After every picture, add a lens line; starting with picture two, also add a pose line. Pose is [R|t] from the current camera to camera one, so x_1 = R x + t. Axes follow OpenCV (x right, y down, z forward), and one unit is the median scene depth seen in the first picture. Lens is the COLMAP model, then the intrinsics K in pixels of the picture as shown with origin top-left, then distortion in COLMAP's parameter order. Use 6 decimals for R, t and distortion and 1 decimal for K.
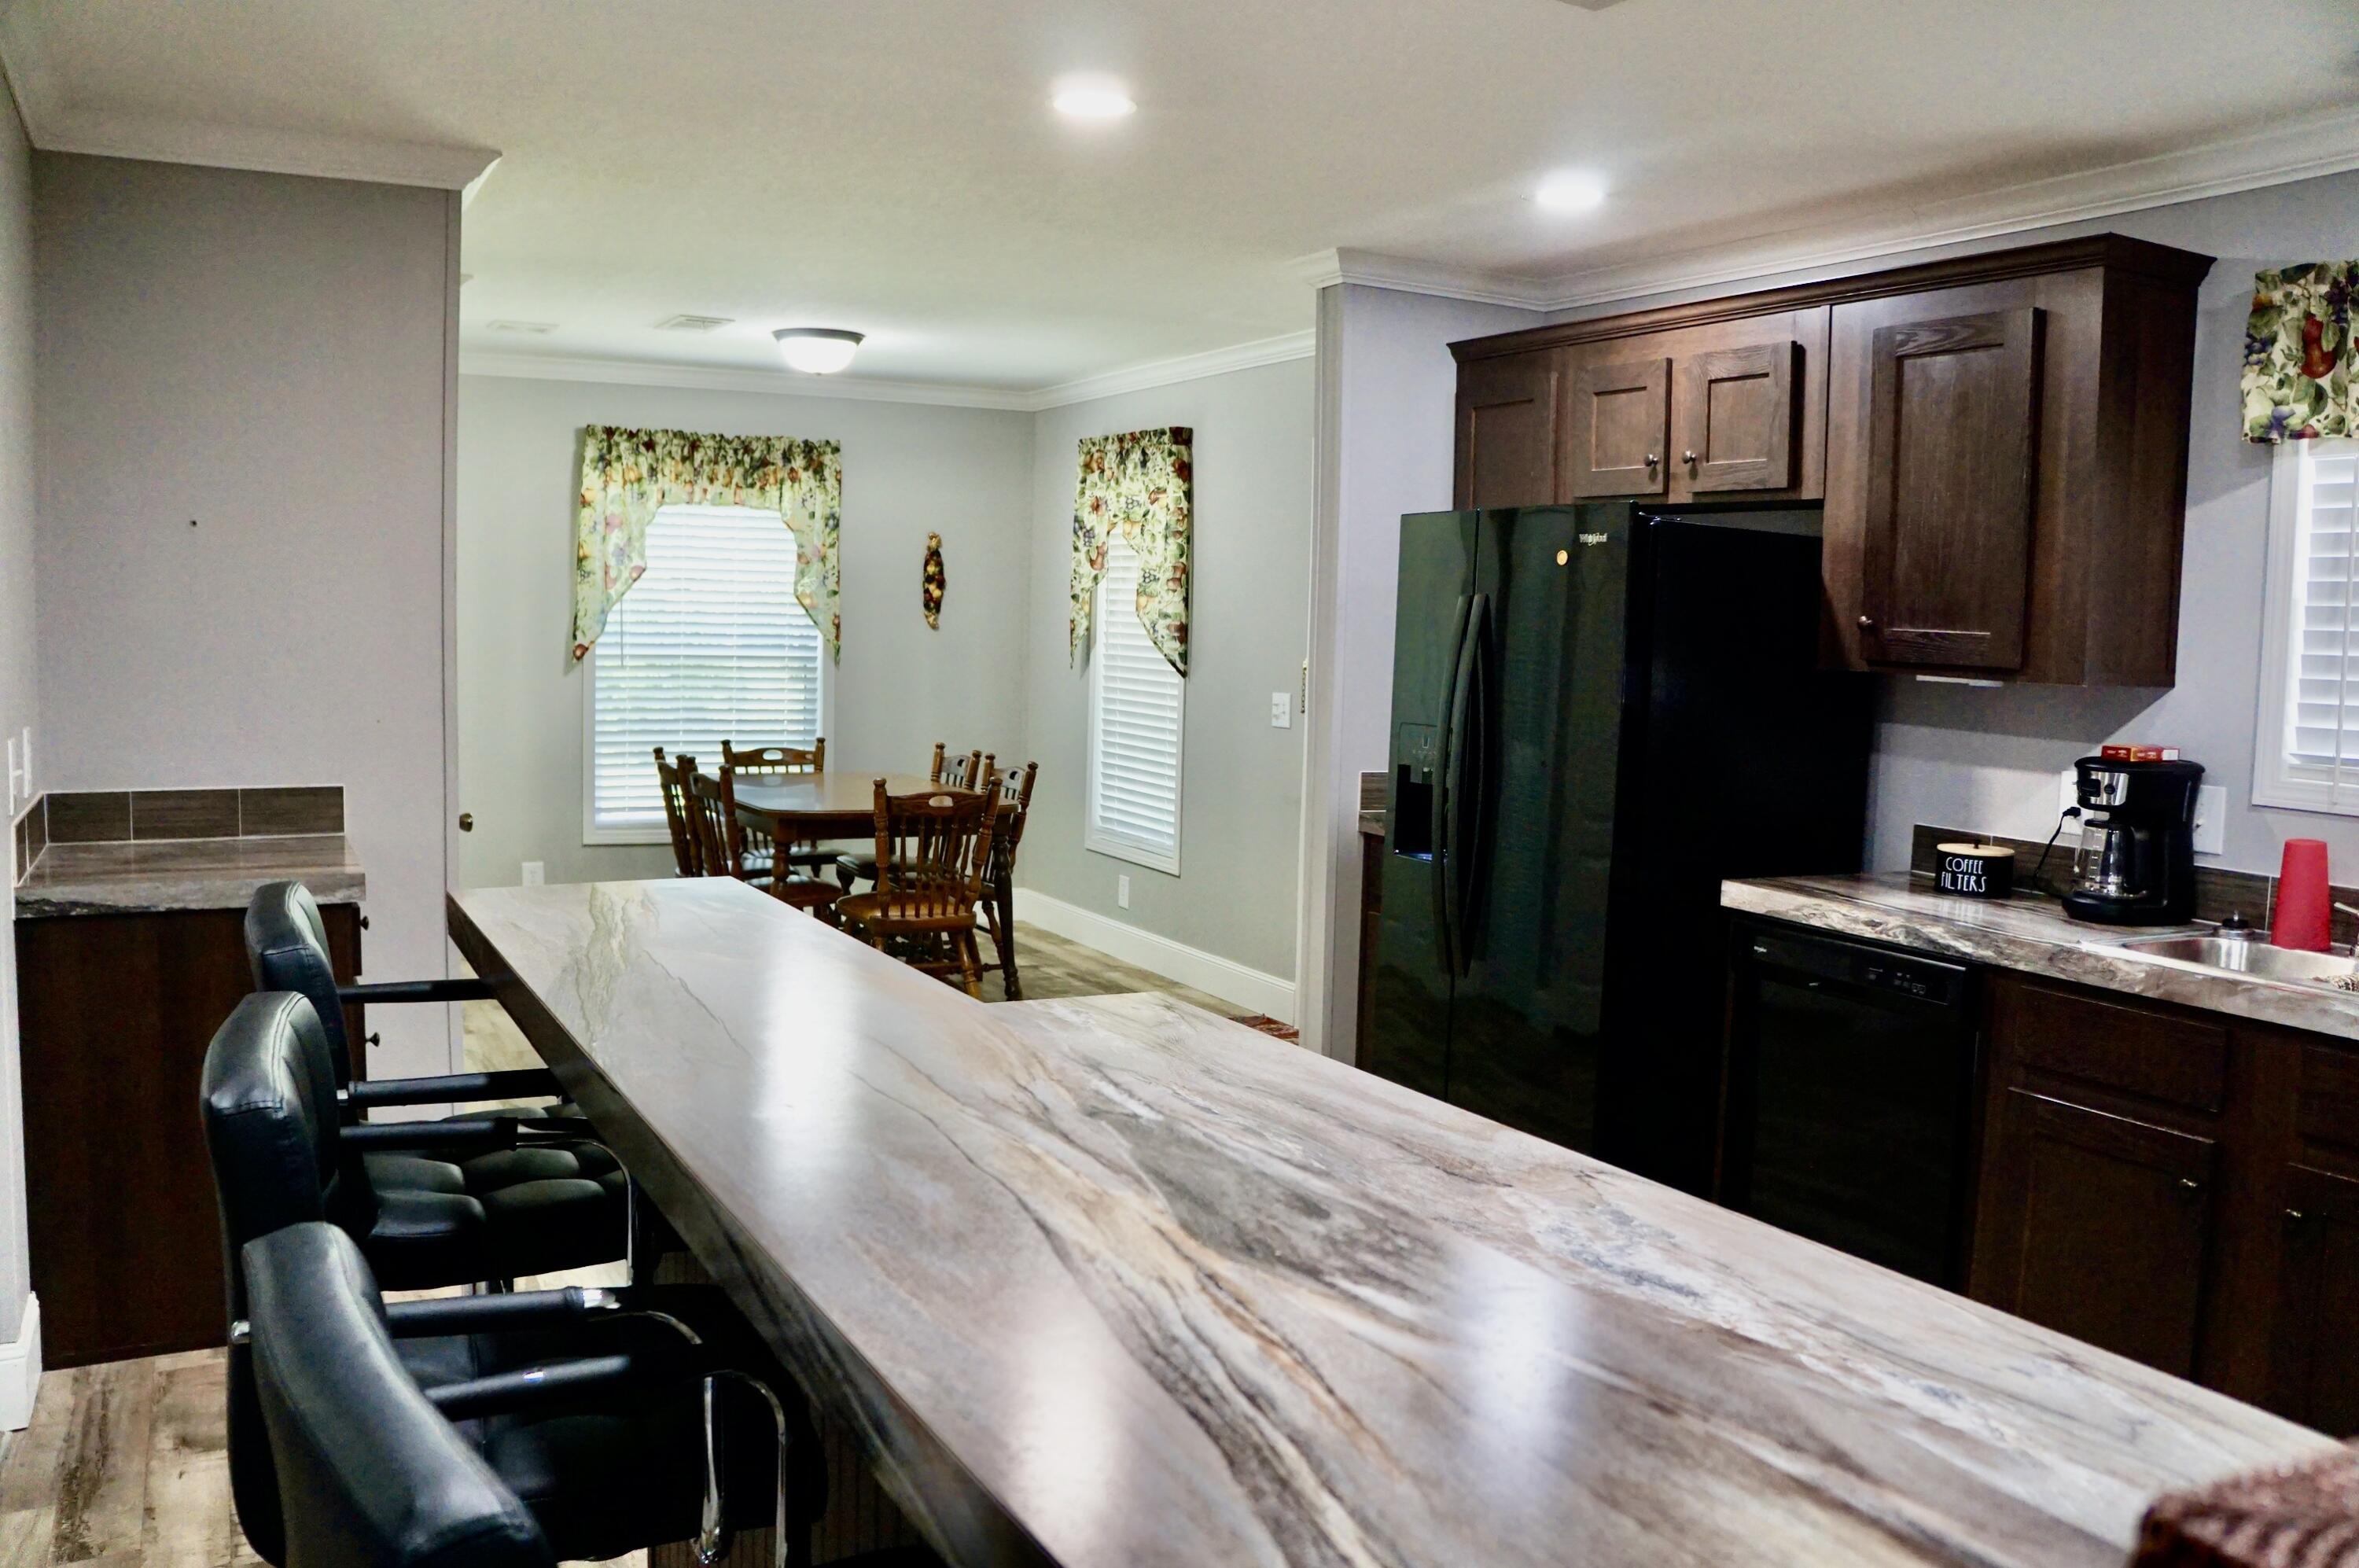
lens RADIAL K [[1888.4, 0, 1179.5], [0, 1888.4, 784.0], [0, 0, 1]] dist [-0.180901, 0.137717]
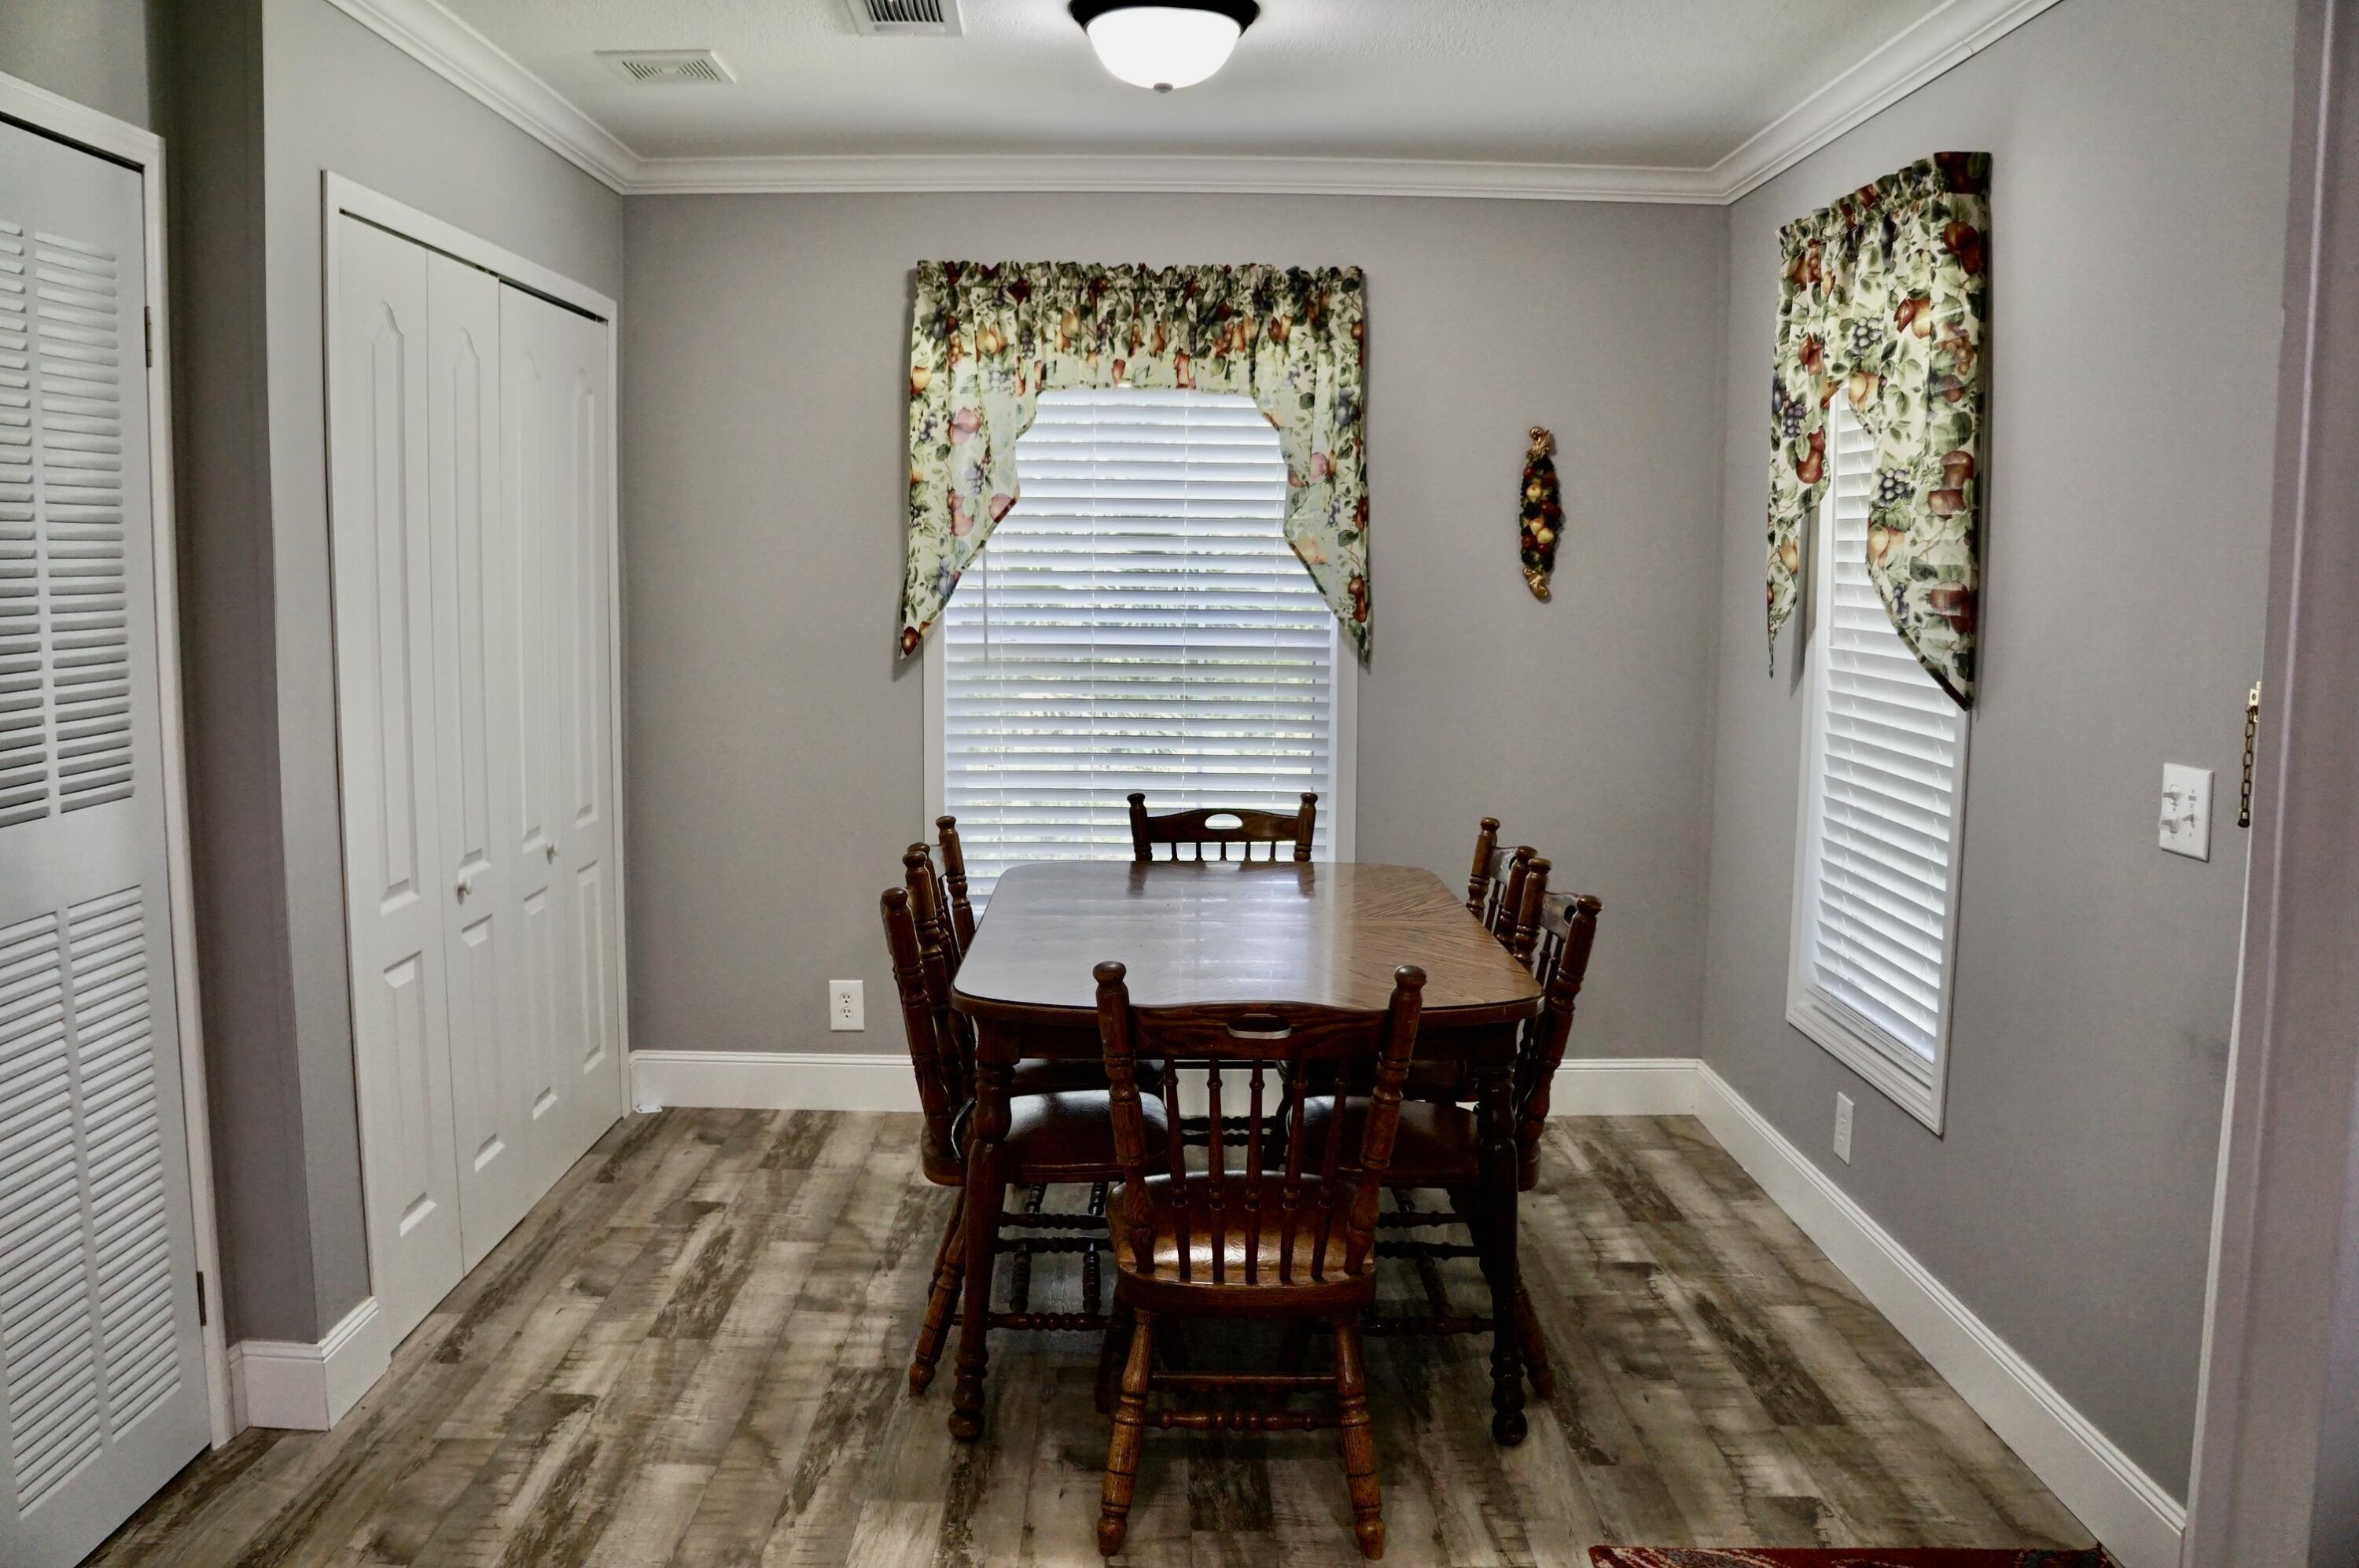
lens RADIAL K [[1864.9, 0, 1179.5], [0, 1864.9, 784.0], [0, 0, 1]] dist [-0.189428, 0.128637]
pose [[0.887003, 0.035086, -0.460428, 0.035407], [-0.025966, 0.999321, 0.026128, -0.044971], [0.461032, -0.011220, 0.887312, 0.530991]]
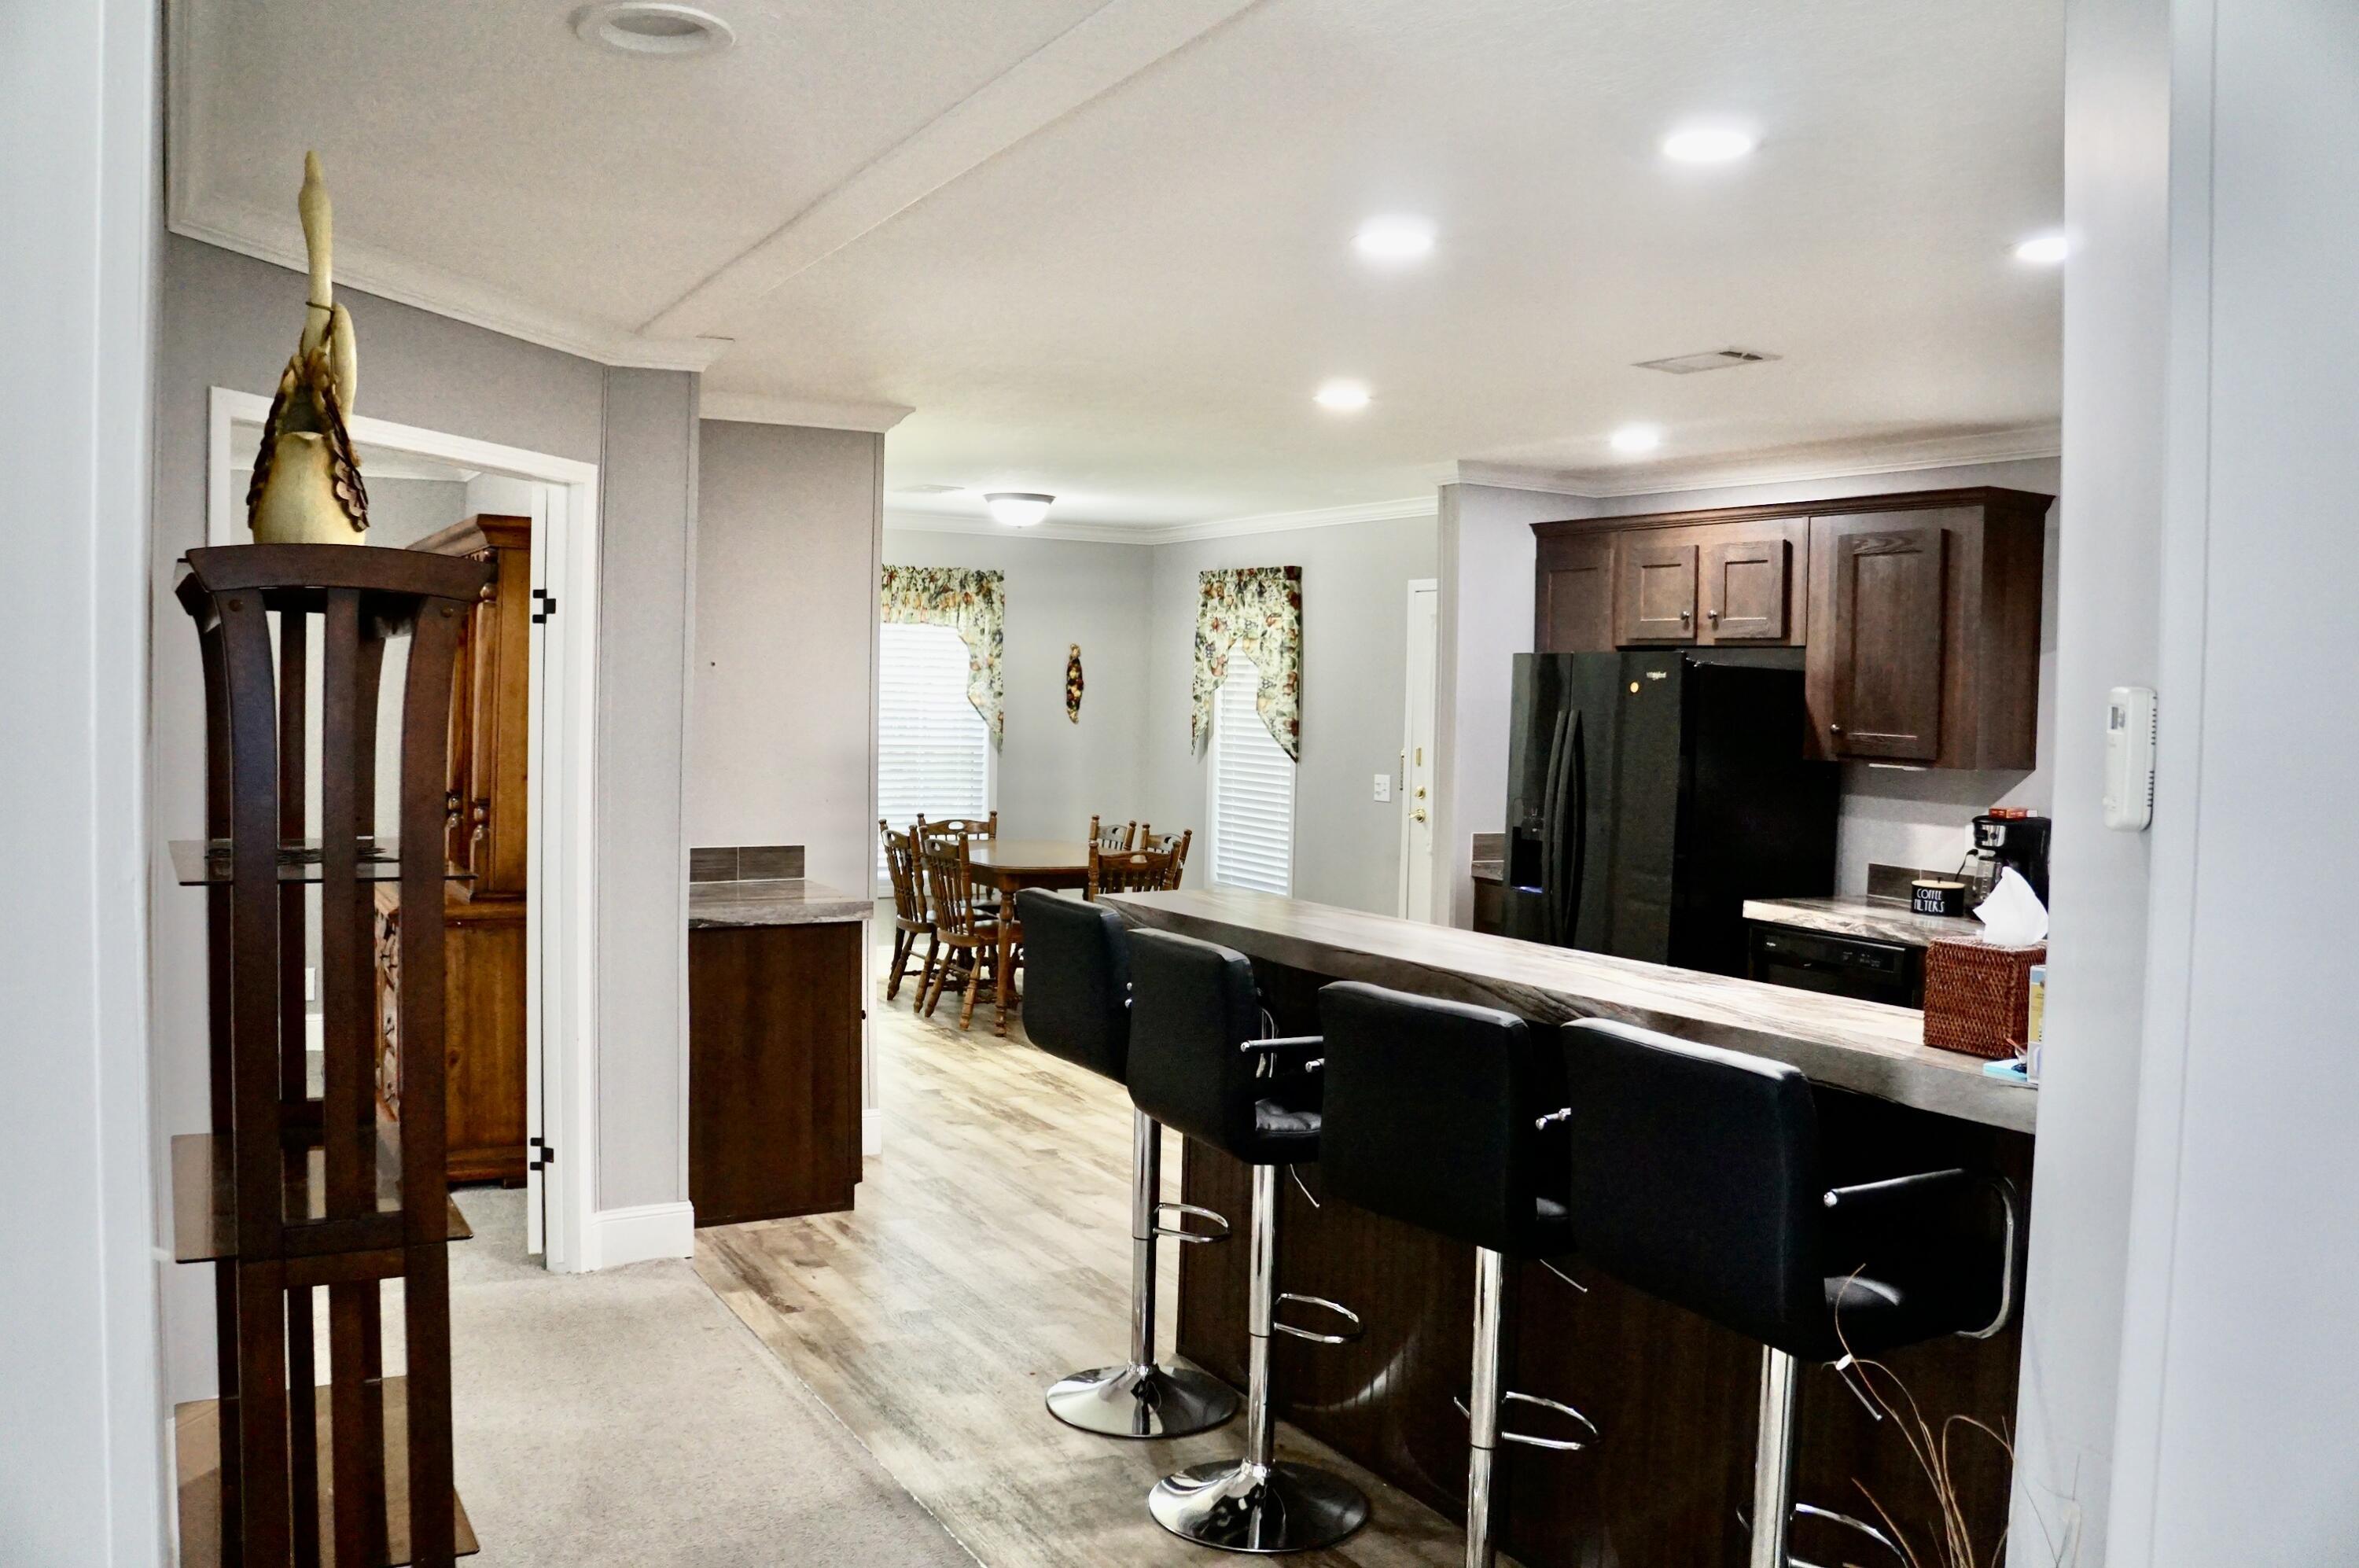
lens RADIAL K [[1888.4, 0, 1179.5], [0, 1888.4, 784.0], [0, 0, 1]] dist [-0.180901, 0.137717]
pose [[0.999533, -0.005946, 0.029985, -0.115069], [0.007093, 0.999241, -0.038294, 0.006451], [-0.029735, 0.038488, 0.998817, -0.270874]]
